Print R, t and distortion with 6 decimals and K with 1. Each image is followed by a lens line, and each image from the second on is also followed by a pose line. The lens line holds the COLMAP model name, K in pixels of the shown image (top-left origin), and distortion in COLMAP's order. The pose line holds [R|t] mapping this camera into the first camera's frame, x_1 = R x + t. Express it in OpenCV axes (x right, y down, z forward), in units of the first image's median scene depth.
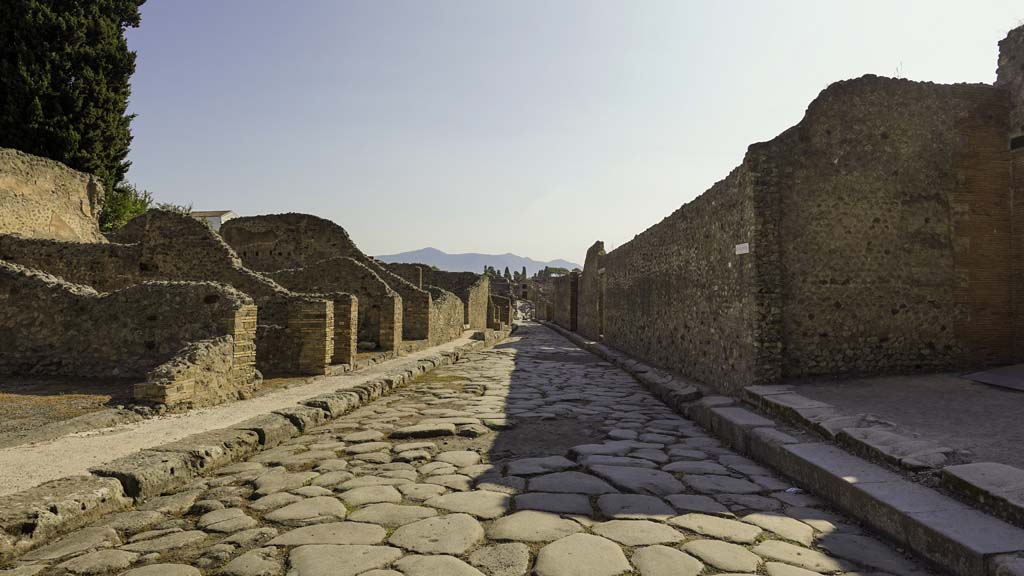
lens RADIAL K [[626.5, 0, 578.9], [0, 626.5, 269.9], [0, 0, 1]] dist [-0.002654, -0.000364]
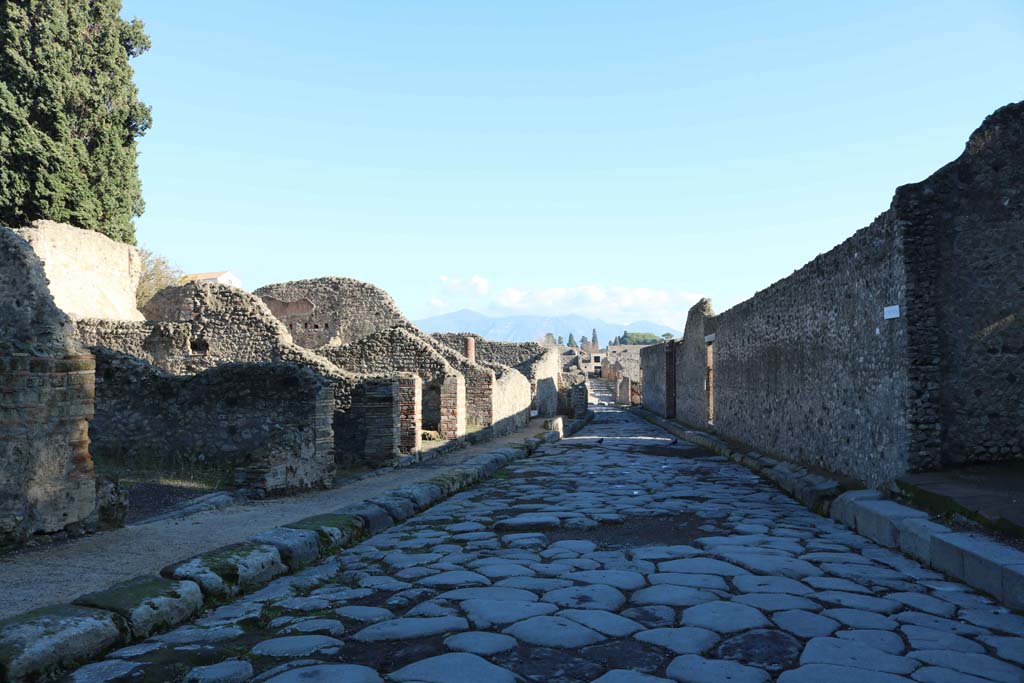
lens RADIAL K [[866.5, 0, 507.1], [0, 866.5, 348.3], [0, 0, 1]] dist [-0.154366, 0.125518]
pose [[0.982204, -0.018946, -0.186858, -0.031729], [0.021509, 0.999700, 0.011702, -0.009904], [0.186581, -0.015513, 0.982317, -0.191766]]
